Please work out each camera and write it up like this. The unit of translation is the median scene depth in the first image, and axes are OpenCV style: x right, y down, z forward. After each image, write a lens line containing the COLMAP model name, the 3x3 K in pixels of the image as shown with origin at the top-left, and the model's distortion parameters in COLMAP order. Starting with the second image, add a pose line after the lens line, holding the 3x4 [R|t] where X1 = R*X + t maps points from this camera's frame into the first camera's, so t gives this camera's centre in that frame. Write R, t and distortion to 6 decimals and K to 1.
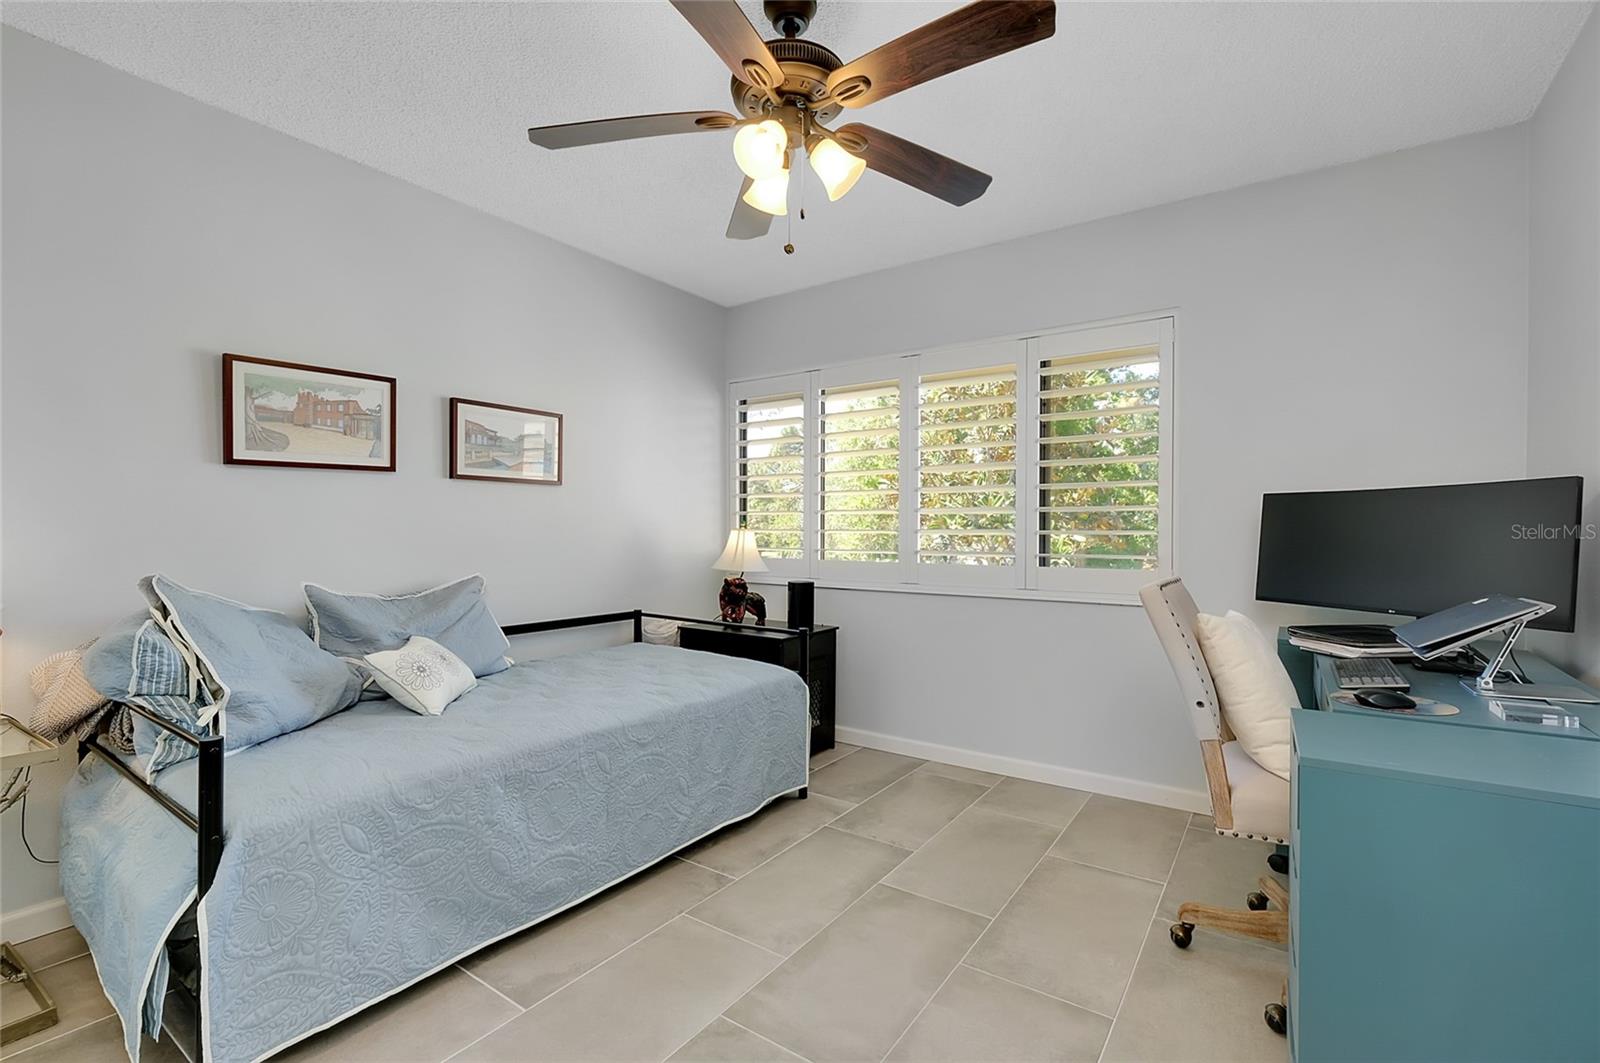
lens RADIAL K [[705.7, 0, 809.9], [0, 705.7, 551.5], [0, 0, 1]] dist [-0.000961, -0.000345]
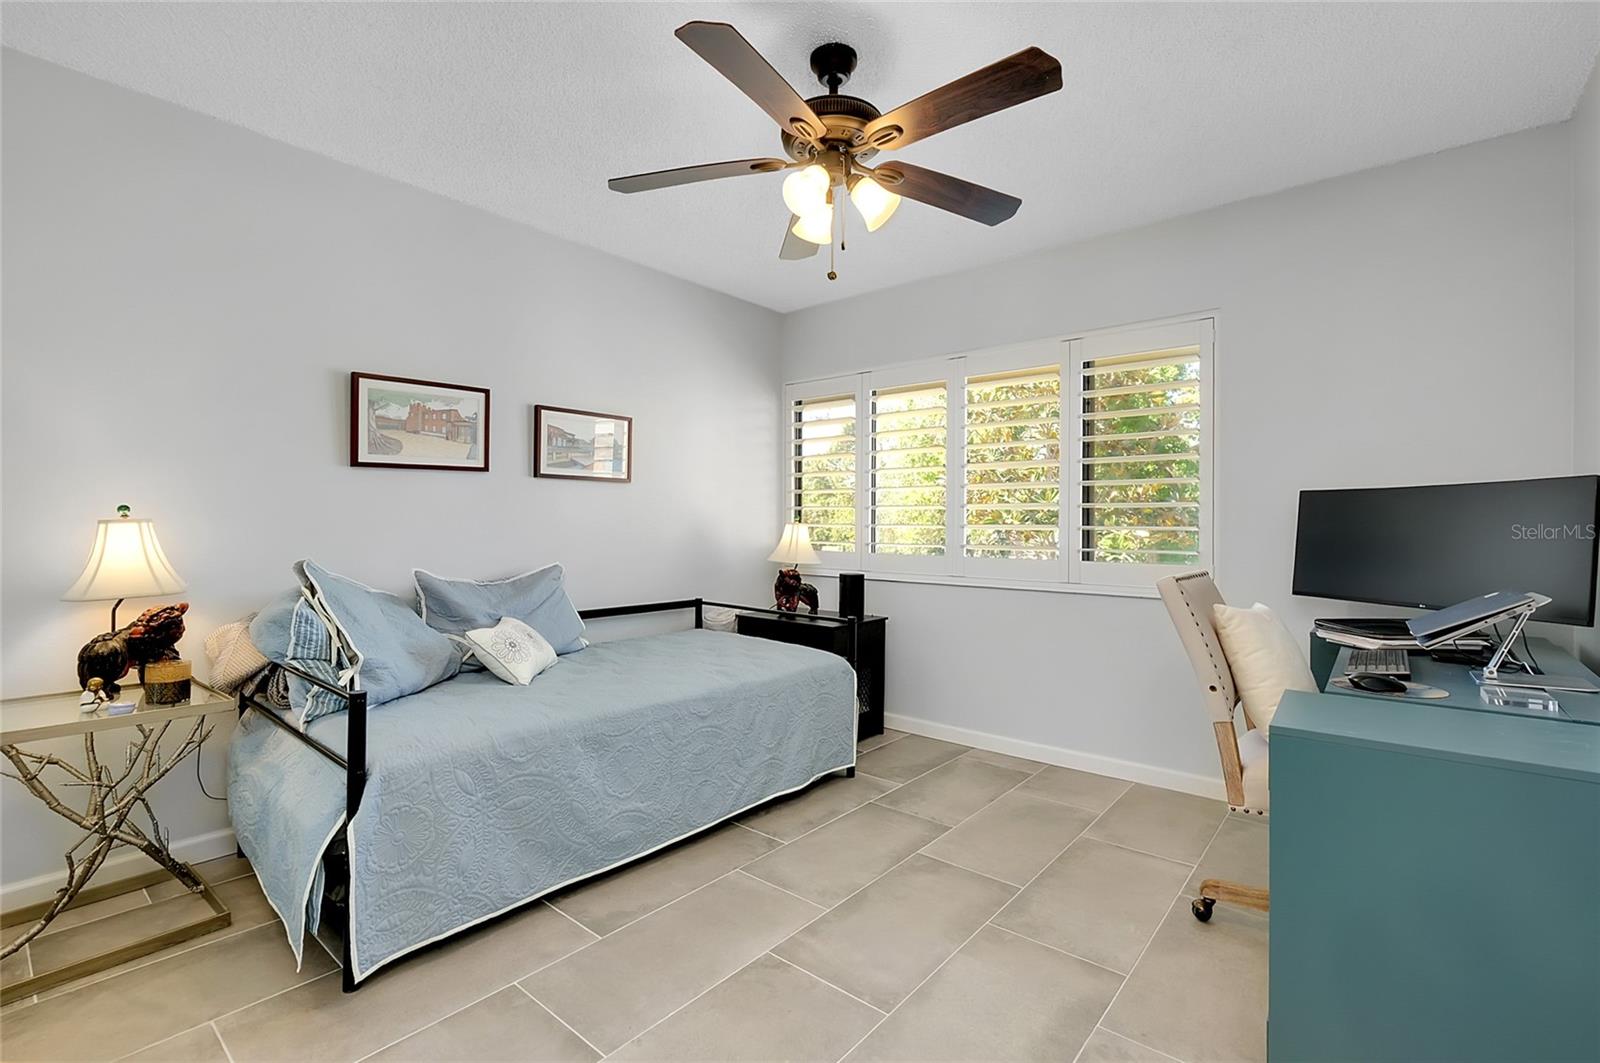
lens RADIAL K [[705.7, 0, 809.9], [0, 705.7, 551.5], [0, 0, 1]] dist [-0.000961, -0.000345]
pose [[0.996459, 0.006944, -0.083792, 0.025052], [-0.006277, 0.999946, 0.008229, 0.002615], [0.083845, -0.007674, 0.996449, -0.099530]]
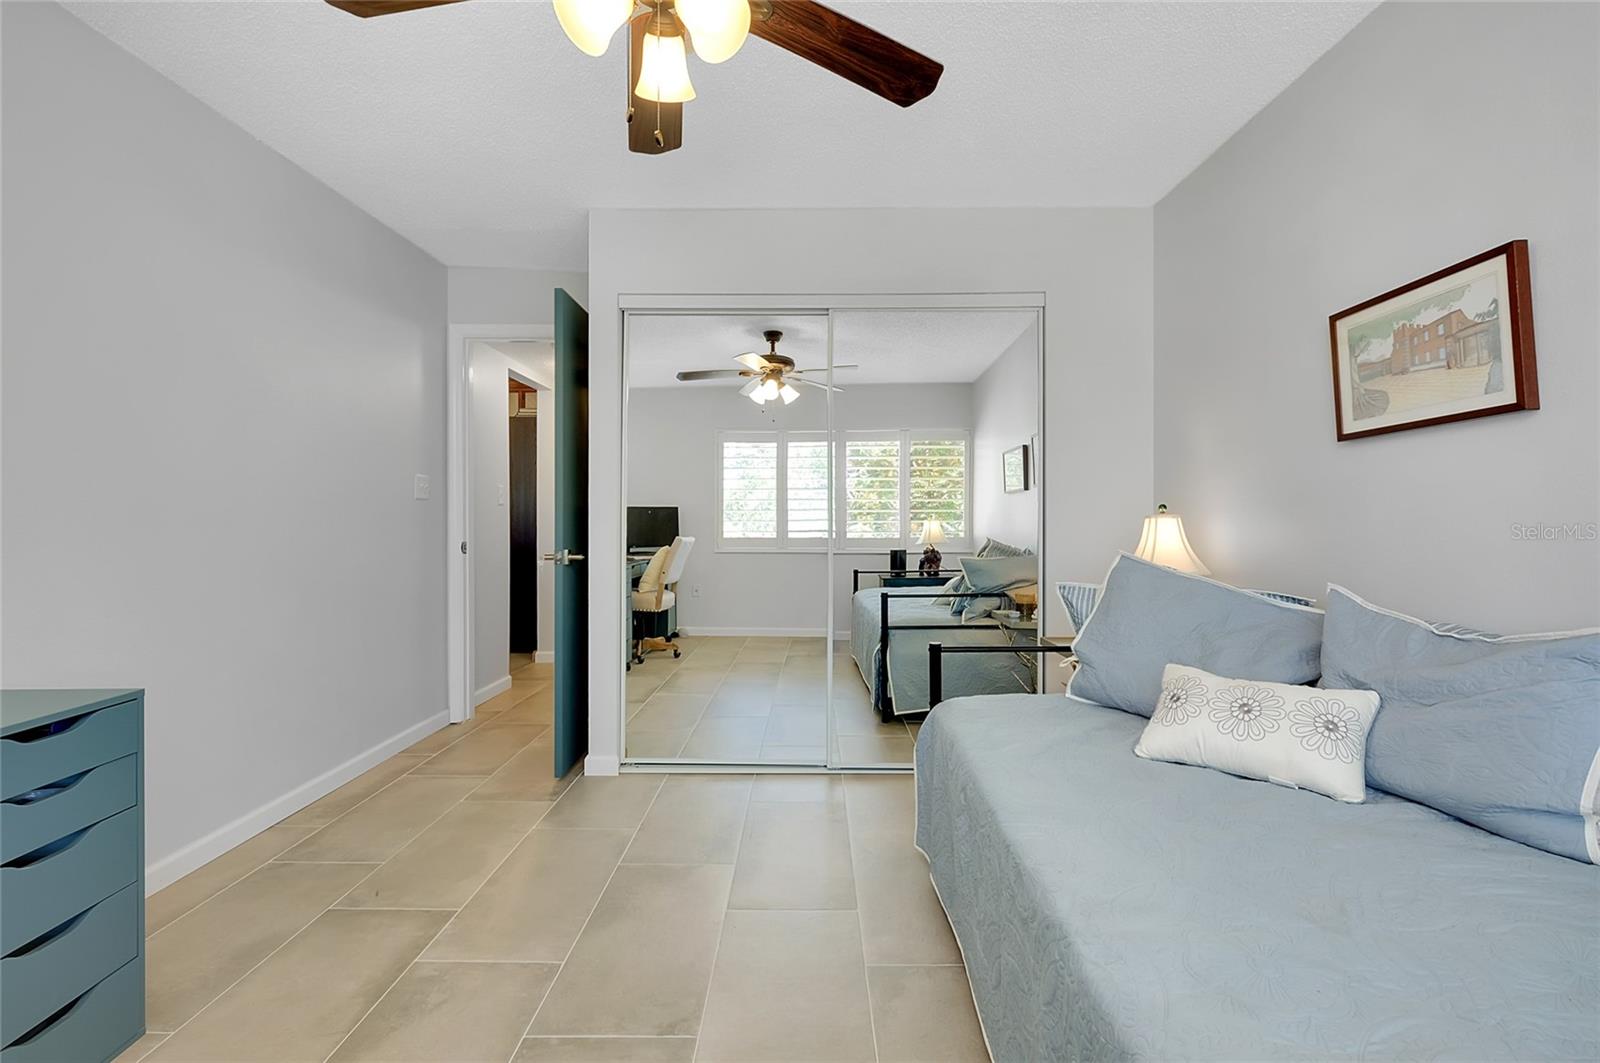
lens RADIAL K [[724.9, 0, 805.3], [0, 724.9, 518.1], [0, 0, 1]] dist [-0.002161, 0.000161]
pose [[-0.828061, 0.006457, -0.560600, 0.213368], [-0.010390, 0.999585, 0.026861, -0.045228], [0.560541, 0.028068, -0.827651, 1.337722]]
